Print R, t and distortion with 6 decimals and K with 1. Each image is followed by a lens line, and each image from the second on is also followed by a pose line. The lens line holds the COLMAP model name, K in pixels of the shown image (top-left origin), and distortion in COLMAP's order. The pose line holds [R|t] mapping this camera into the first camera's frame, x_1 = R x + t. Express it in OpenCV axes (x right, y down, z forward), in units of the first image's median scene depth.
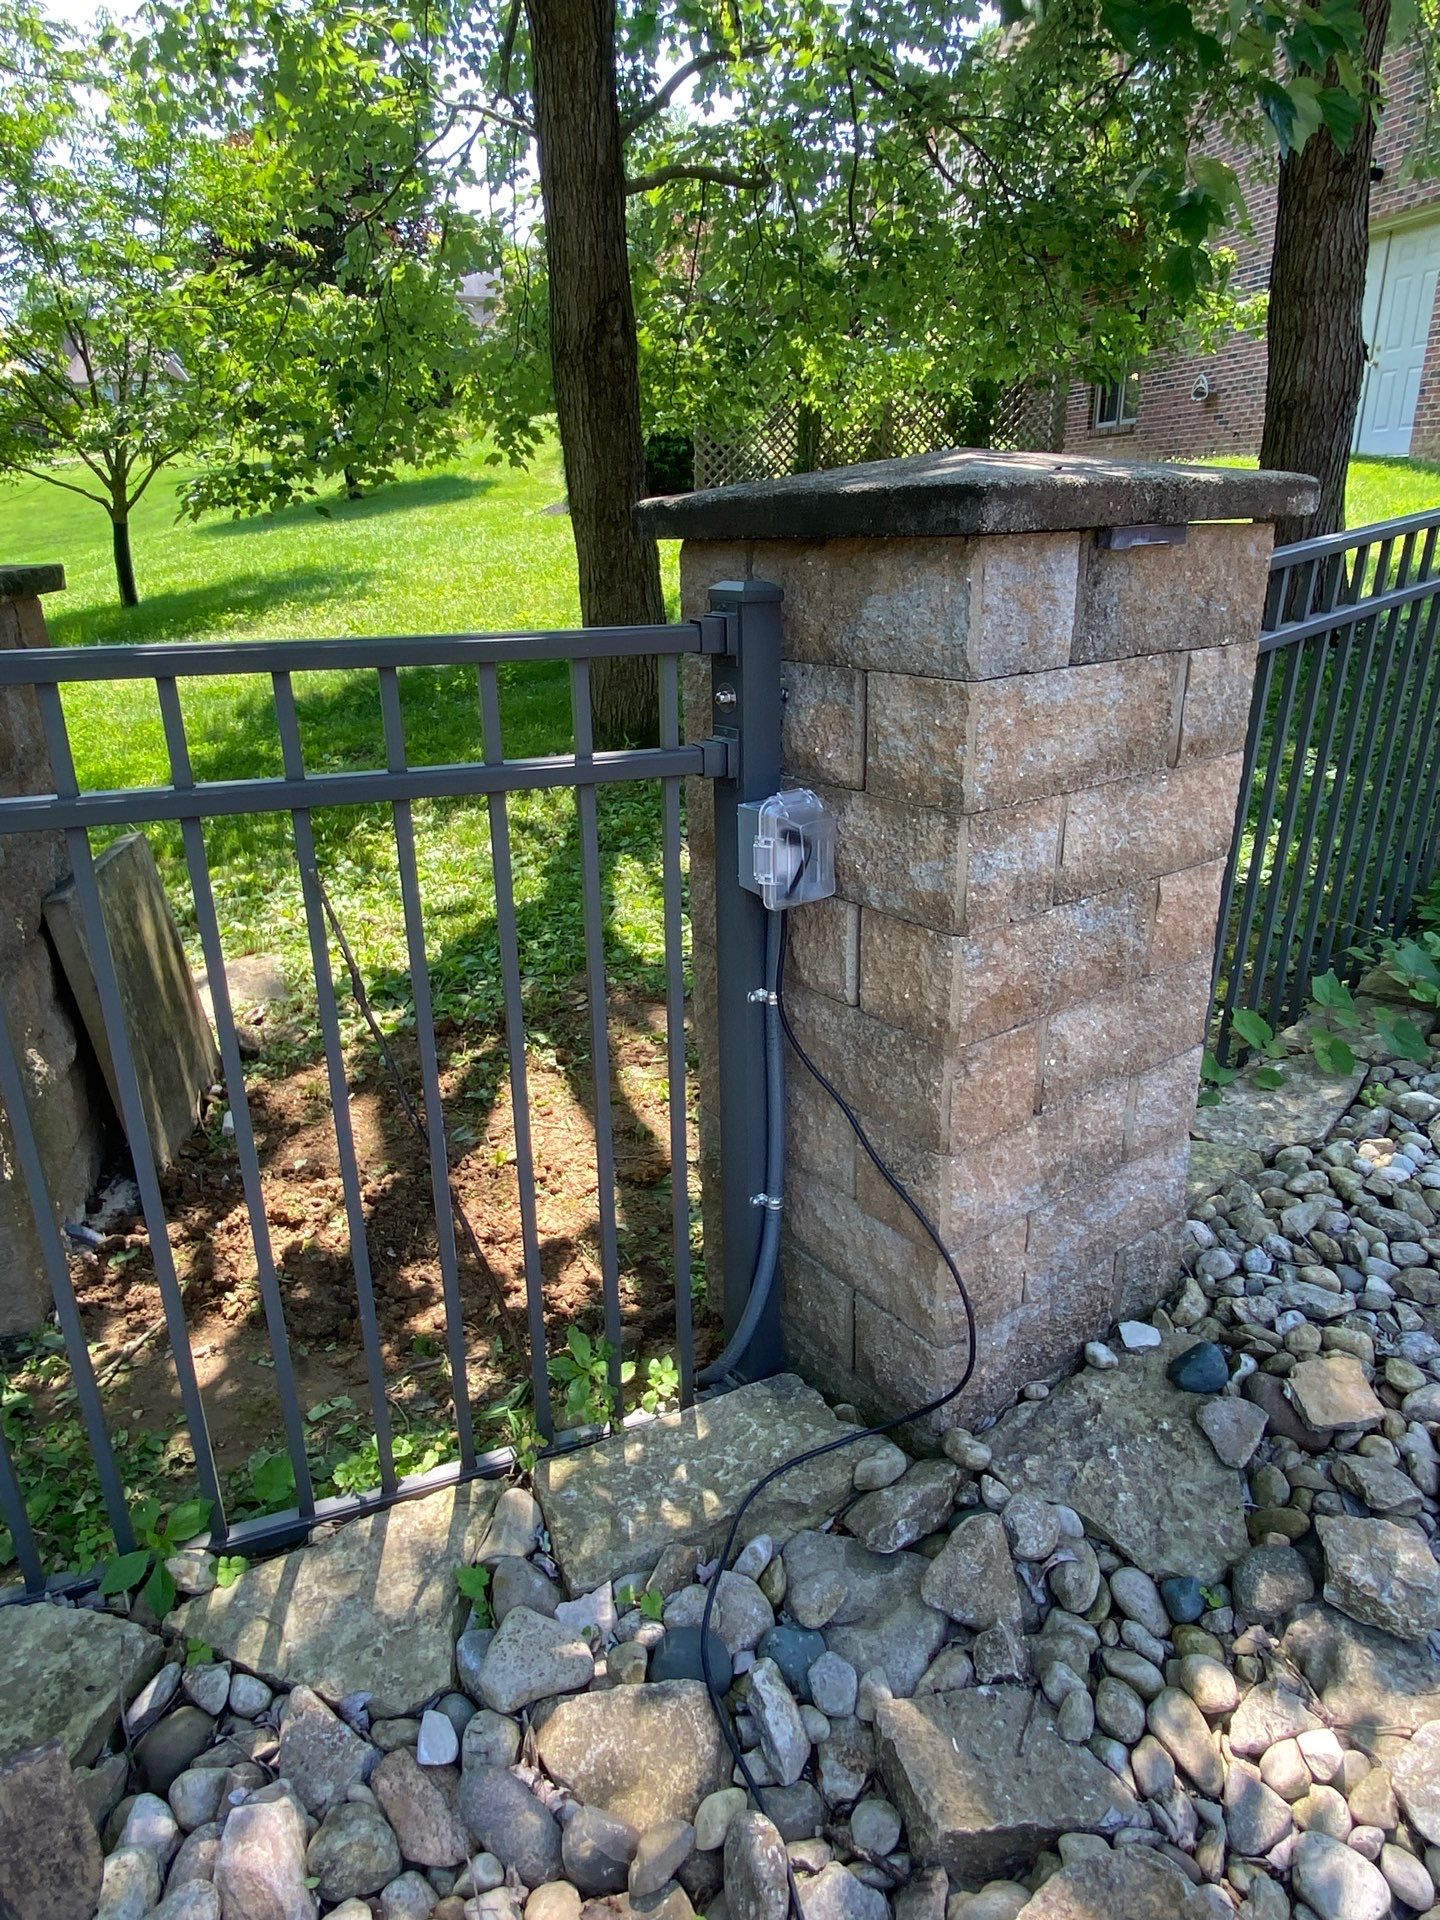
lens RADIAL K [[1213.4, 0, 723.4], [0, 1213.4, 948.0], [0, 0, 1]] dist [0.092875, -0.114831]
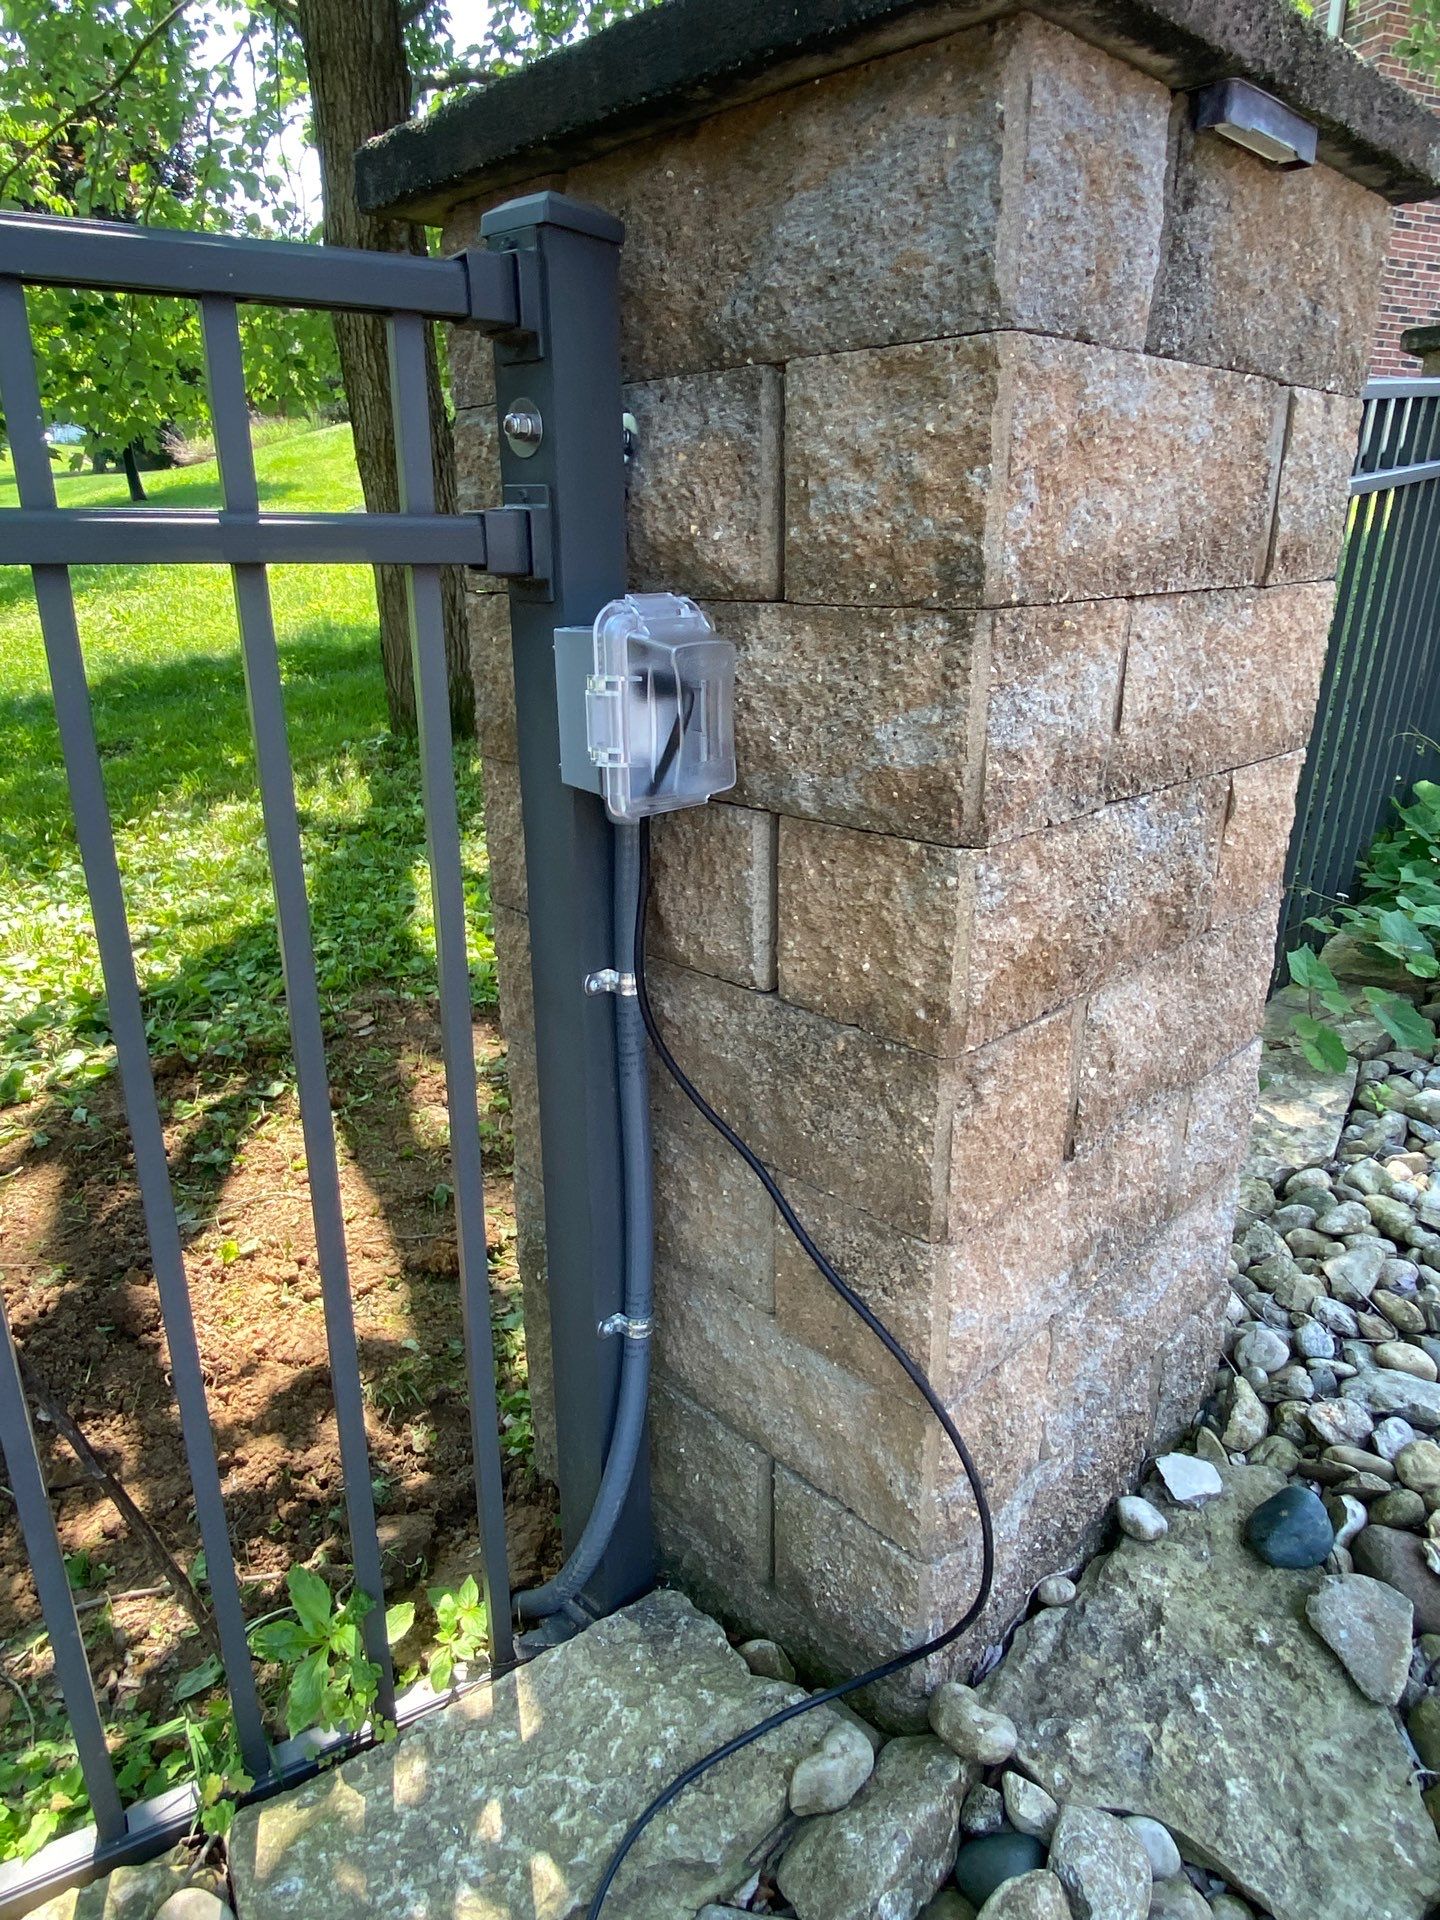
lens RADIAL K [[1213.4, 0, 723.4], [0, 1213.4, 948.0], [0, 0, 1]] dist [0.092875, -0.114831]
pose [[0.990496, -0.032144, 0.133735, 0.008501], [0.034884, 0.999226, -0.018190, 0.034474], [-0.133047, 0.022682, 0.990850, 0.396853]]
